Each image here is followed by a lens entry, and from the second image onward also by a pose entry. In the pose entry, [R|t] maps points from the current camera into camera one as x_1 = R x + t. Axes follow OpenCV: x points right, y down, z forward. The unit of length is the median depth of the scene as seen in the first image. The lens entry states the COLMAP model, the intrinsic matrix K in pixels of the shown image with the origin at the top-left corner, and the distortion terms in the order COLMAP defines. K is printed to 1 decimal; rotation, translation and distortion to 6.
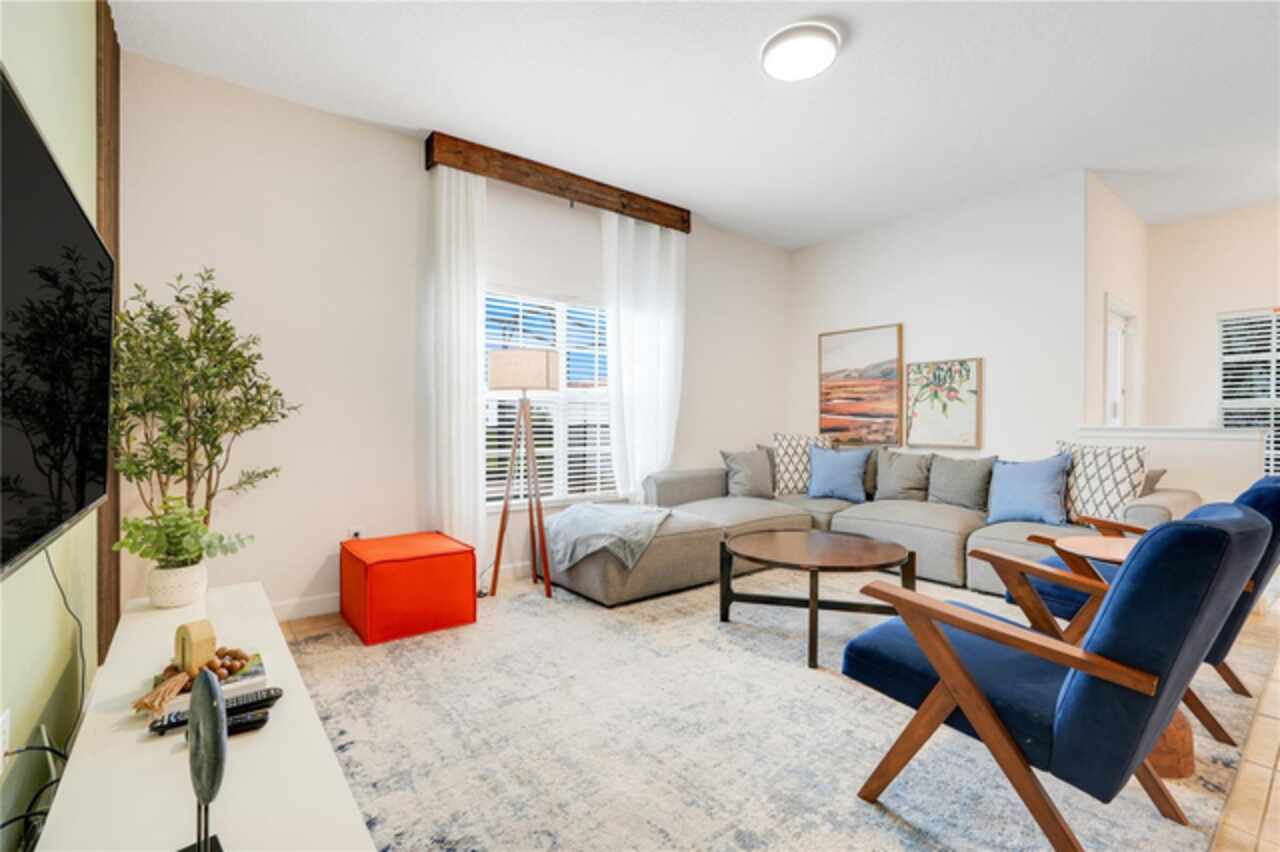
lens RADIAL K [[569.8, 0, 640.0], [0, 569.8, 426.0], [0, 0, 1]] dist [-0.004646, -0.000419]
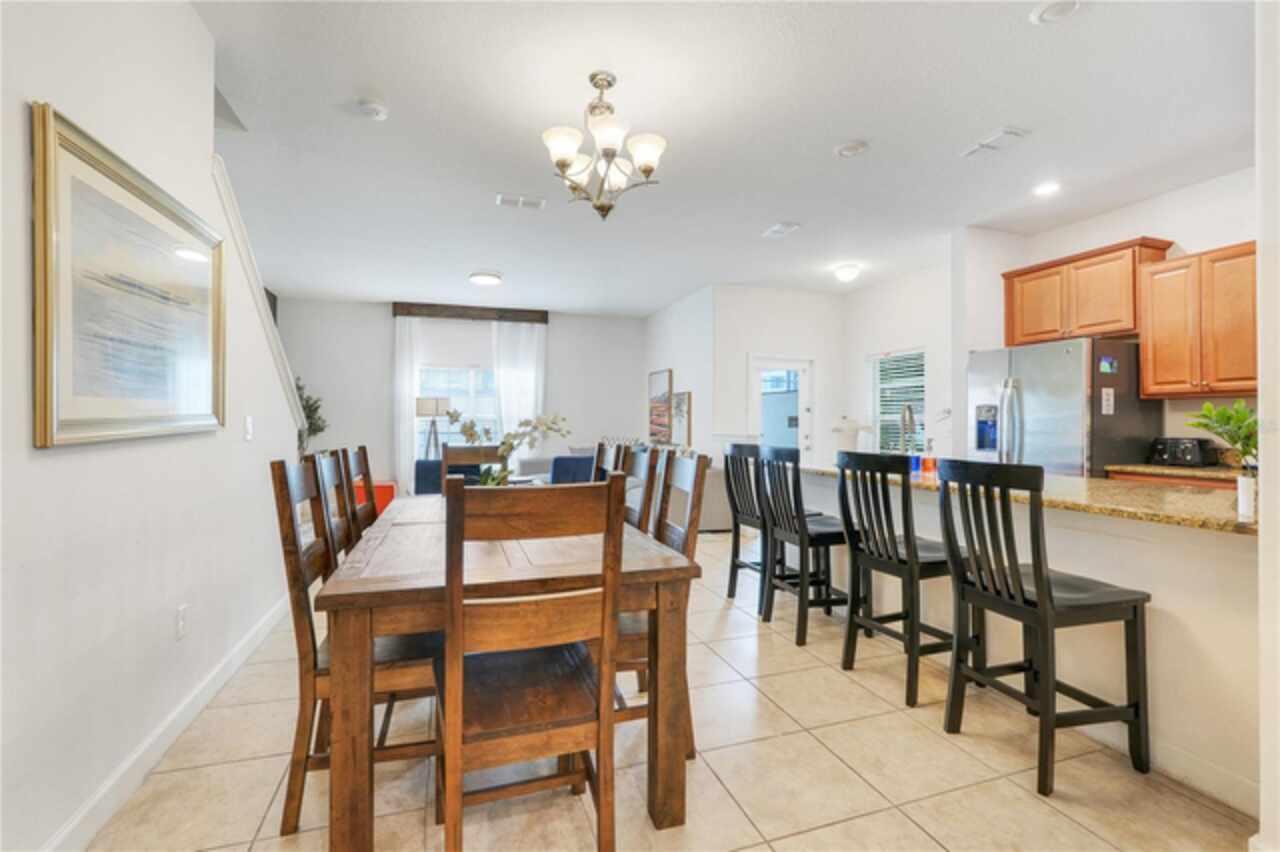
lens RADIAL K [[569.8, 0, 640.0], [0, 569.8, 426.0], [0, 0, 1]] dist [-0.004646, -0.000419]
pose [[0.941687, -0.000238, -0.336491, 0.969168], [0.000045, 1.000000, -0.000581, -0.019199], [0.336491, 0.000532, 0.941687, -0.583322]]
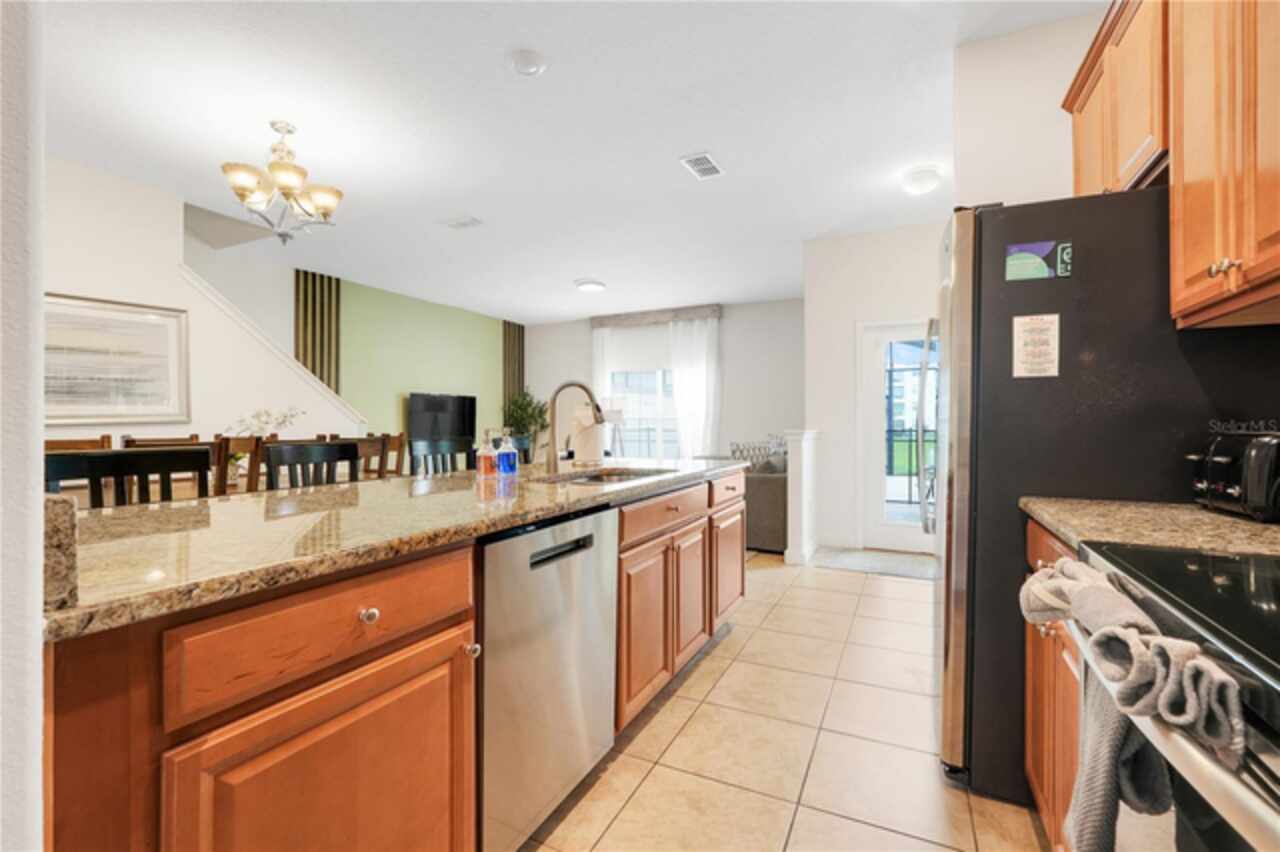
lens RADIAL K [[569.8, 0, 640.0], [0, 569.8, 426.0], [0, 0, 1]] dist [-0.004646, -0.000419]
pose [[0.427731, -0.005478, -0.903890, 1.549675], [-0.000760, 0.999979, -0.006420, -0.004718], [0.903906, 0.003433, 0.427718, 0.065383]]
